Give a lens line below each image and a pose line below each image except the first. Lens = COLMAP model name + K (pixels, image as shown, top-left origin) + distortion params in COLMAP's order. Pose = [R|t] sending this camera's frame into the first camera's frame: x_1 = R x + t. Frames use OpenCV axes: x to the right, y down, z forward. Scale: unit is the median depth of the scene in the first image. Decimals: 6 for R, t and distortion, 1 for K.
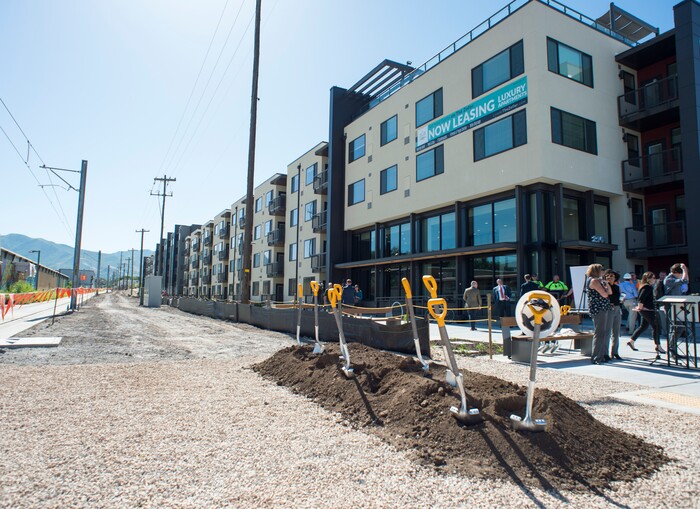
lens RADIAL K [[451.5, 0, 328.2], [0, 451.5, 254.1], [0, 0, 1]] dist [-0.047299, 0.013575]
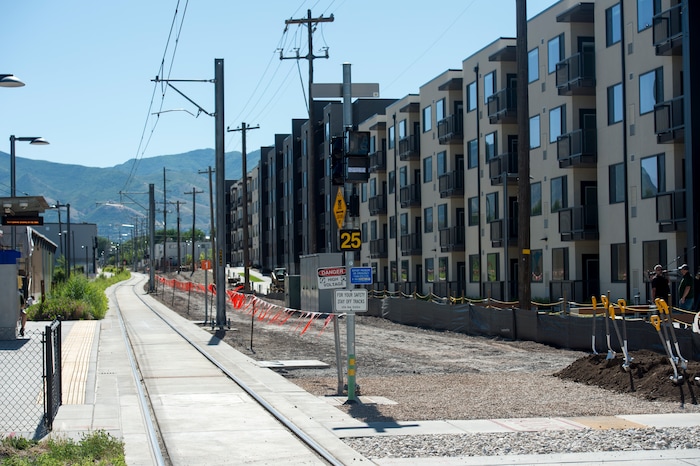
lens RADIAL K [[1375.9, 0, 343.6], [0, 1375.9, 230.1], [0, 0, 1]] dist [-0.070997, 0.000000]
pose [[0.957042, -0.041974, -0.286895, 0.046808], [0.060151, 0.996682, 0.054835, -0.045994], [0.283642, -0.069737, 0.956391, -0.340223]]
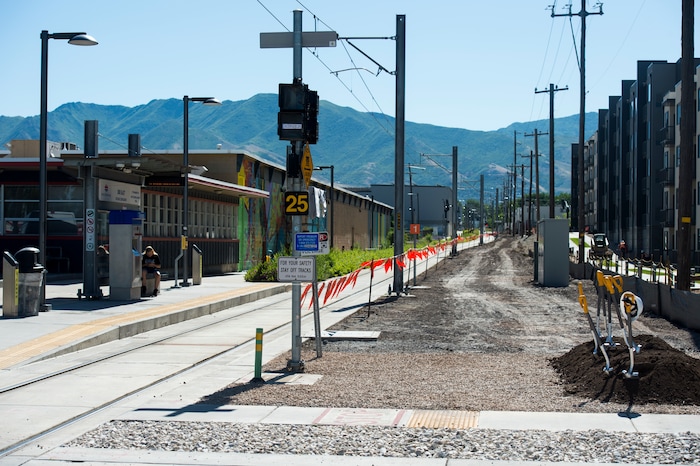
lens RADIAL K [[1375.9, 0, 350.2], [0, 1375.9, 236.8], [0, 0, 1]] dist [-0.070997, 0.000000]
pose [[0.847140, -0.015661, -0.531139, 0.152169], [0.061917, 0.995666, 0.069398, -0.035561], [0.527750, -0.091677, 0.844438, -0.250261]]
